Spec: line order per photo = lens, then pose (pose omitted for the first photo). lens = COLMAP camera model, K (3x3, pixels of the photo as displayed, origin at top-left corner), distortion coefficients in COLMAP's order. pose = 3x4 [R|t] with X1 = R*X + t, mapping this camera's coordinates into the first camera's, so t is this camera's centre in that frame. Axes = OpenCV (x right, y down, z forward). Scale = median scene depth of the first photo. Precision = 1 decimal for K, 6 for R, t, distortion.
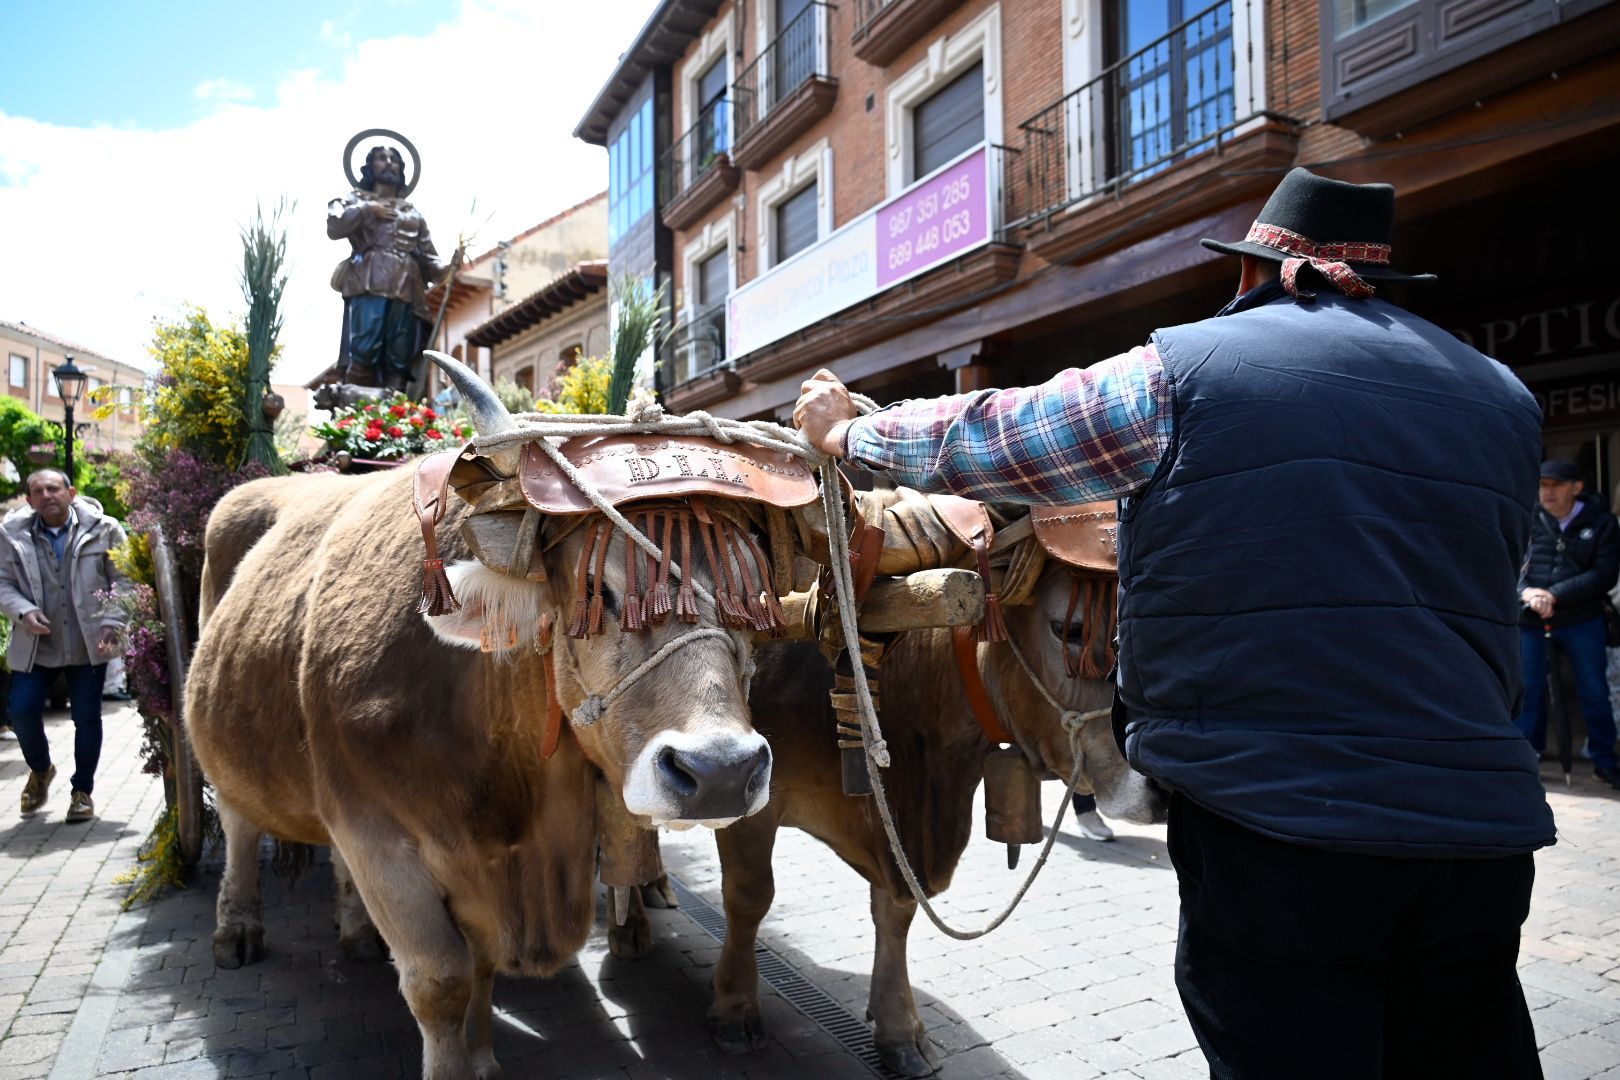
lens RADIAL K [[1066.9, 0, 810.0], [0, 1066.9, 540.0], [0, 0, 1]] dist [-0.001289, -0.002243]
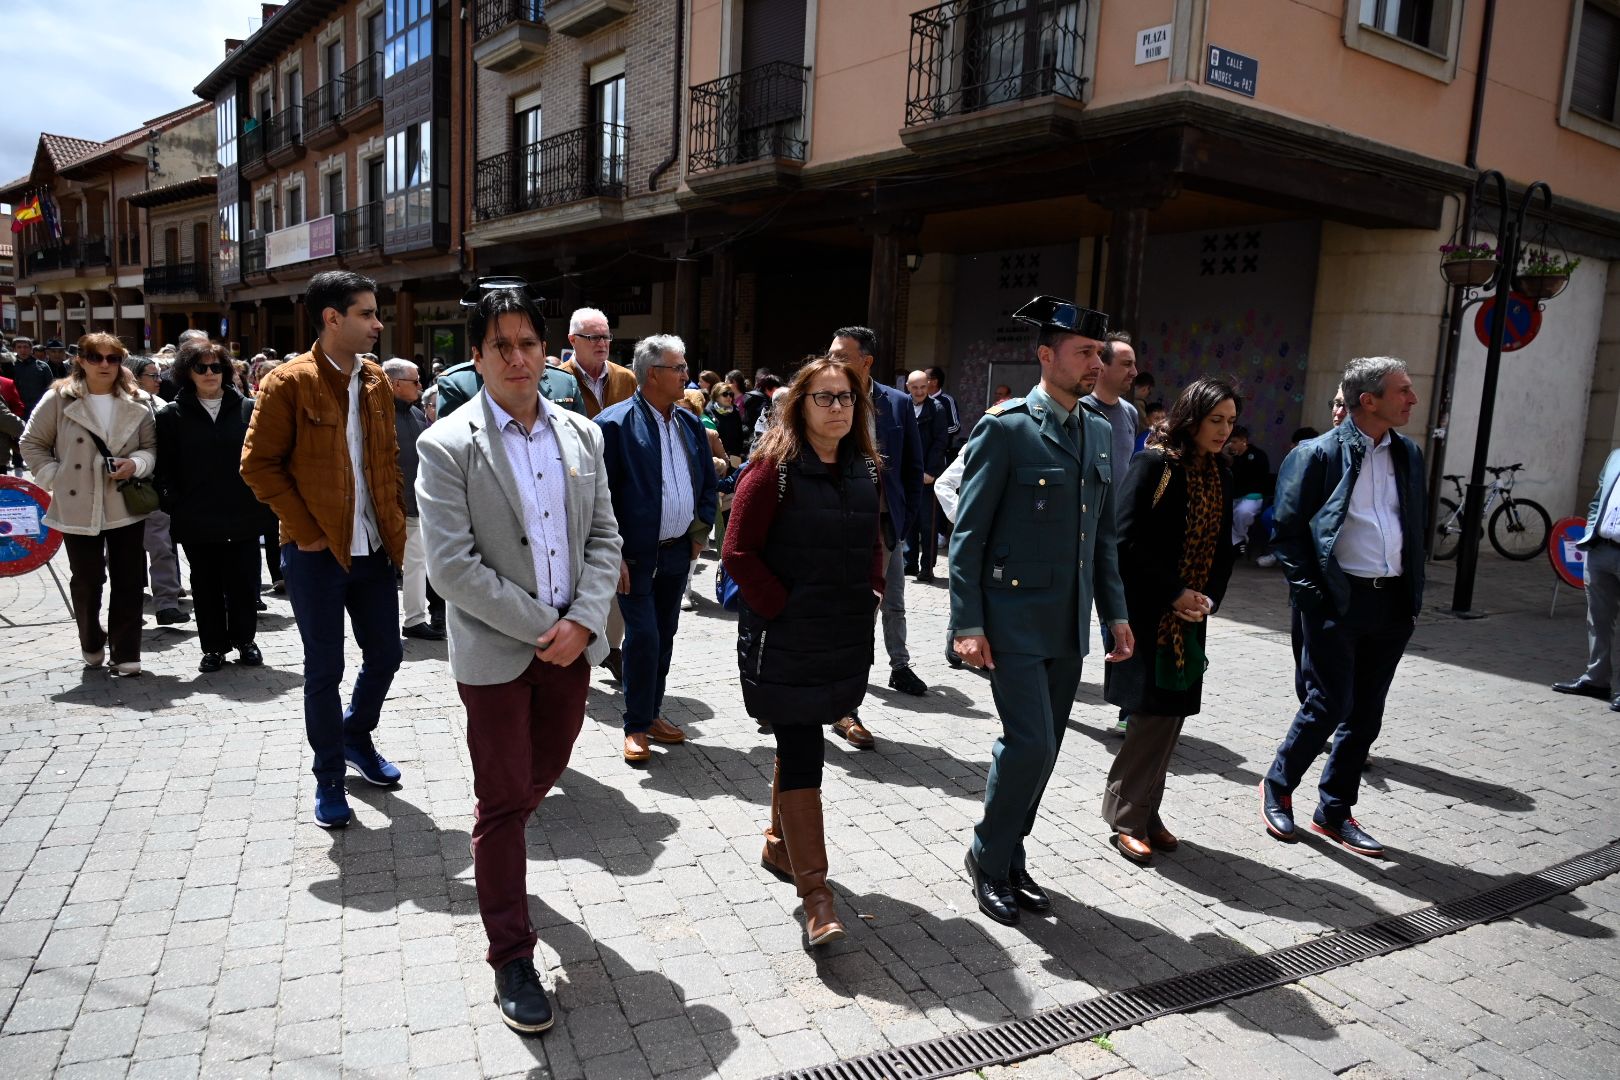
lens RADIAL K [[1072.9, 0, 806.4], [0, 1072.9, 540.2], [0, 0, 1]] dist [0.004017, -0.009079]
pose [[0.973561, 0.029021, 0.226578, 0.253572], [-0.066996, 0.984553, 0.161763, -0.034029], [-0.218383, -0.172666, 0.960466, -0.664592]]
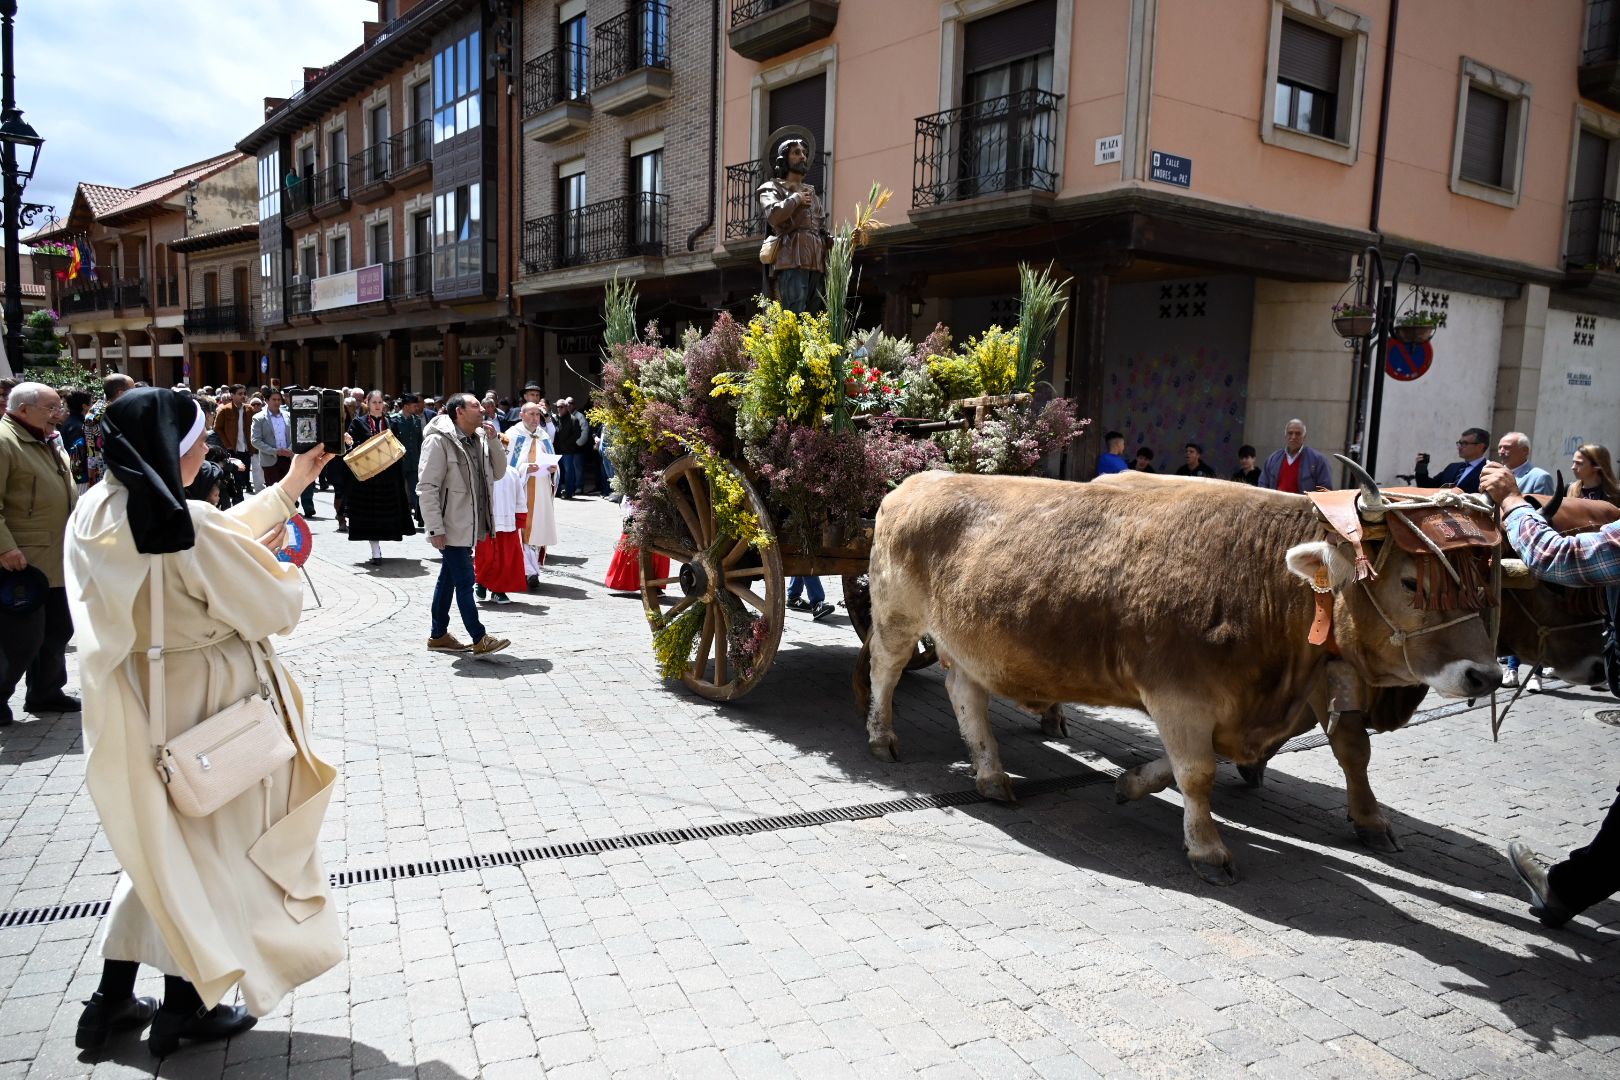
lens RADIAL K [[1066.9, 0, 810.0], [0, 1066.9, 540.0], [0, 0, 1]] dist [-0.001289, -0.002243]
pose [[0.971975, 0.014857, 0.234614, 0.219193], [-0.050002, 0.988230, 0.144571, -0.041013], [-0.229704, -0.152251, 0.961278, -0.740741]]
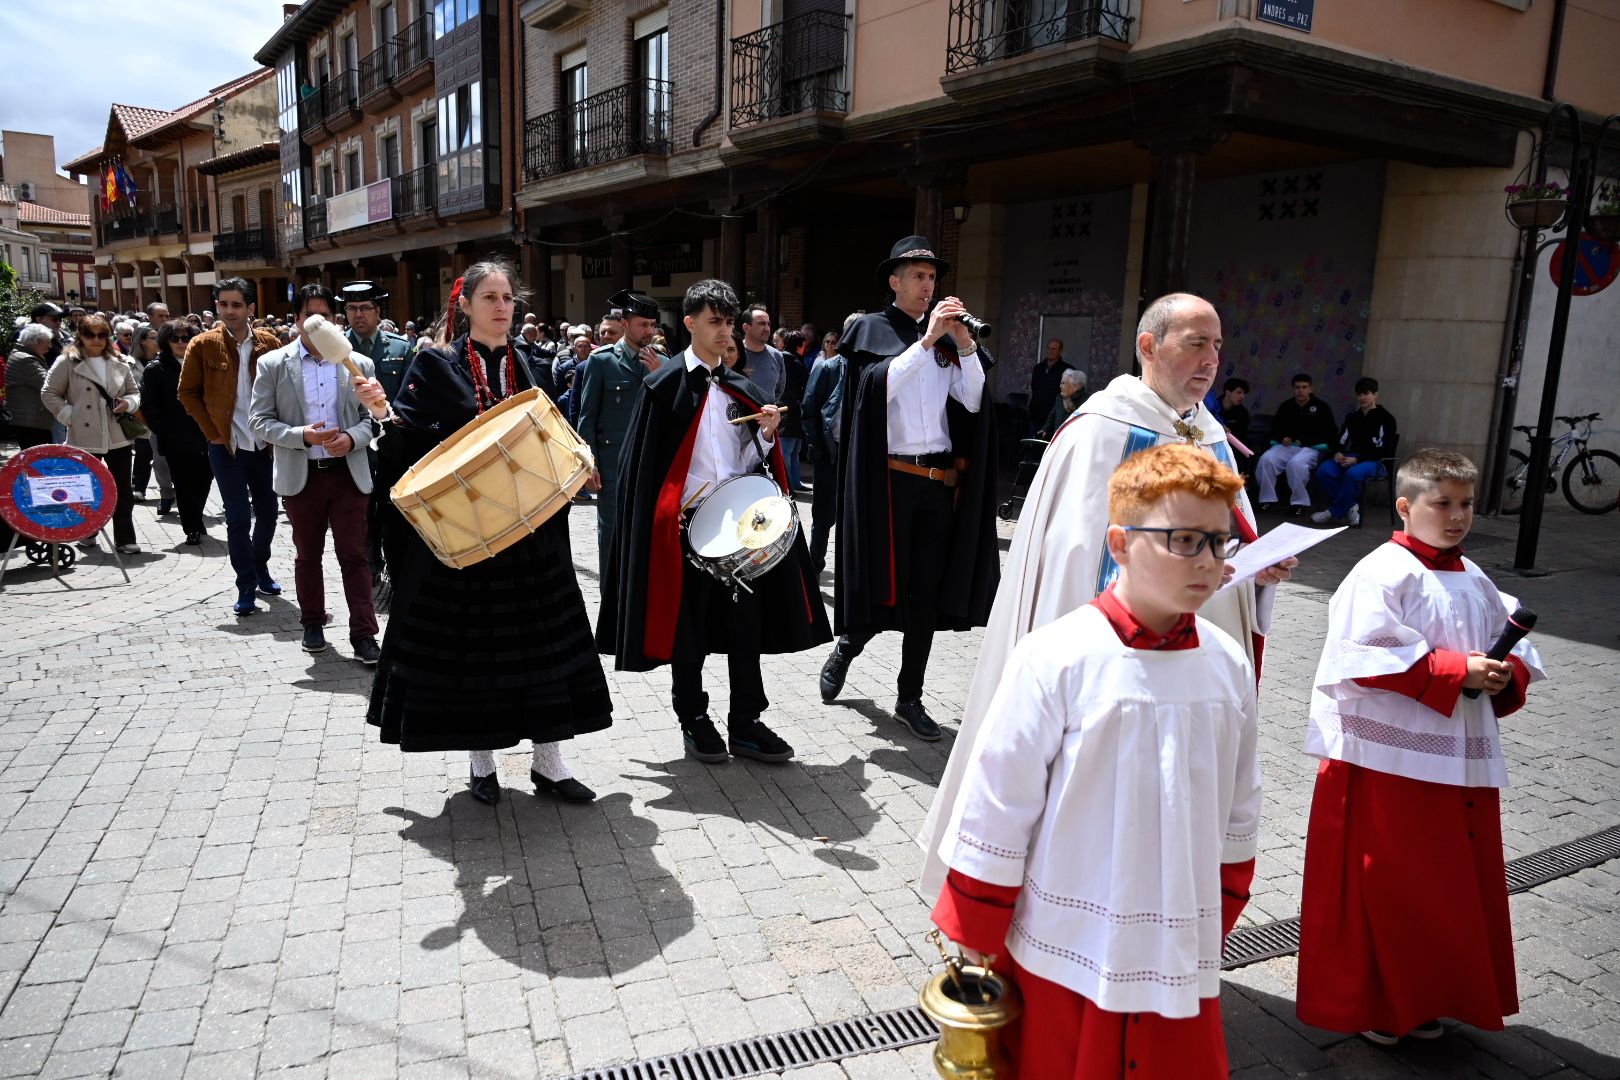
lens RADIAL K [[1072.9, 0, 806.4], [0, 1072.9, 540.2], [0, 0, 1]] dist [0.004017, -0.009079]
pose [[0.985315, 0.014578, 0.170124, 0.261191], [-0.049969, 0.977348, 0.205654, -0.035592], [-0.163273, -0.211135, 0.963724, -0.665182]]
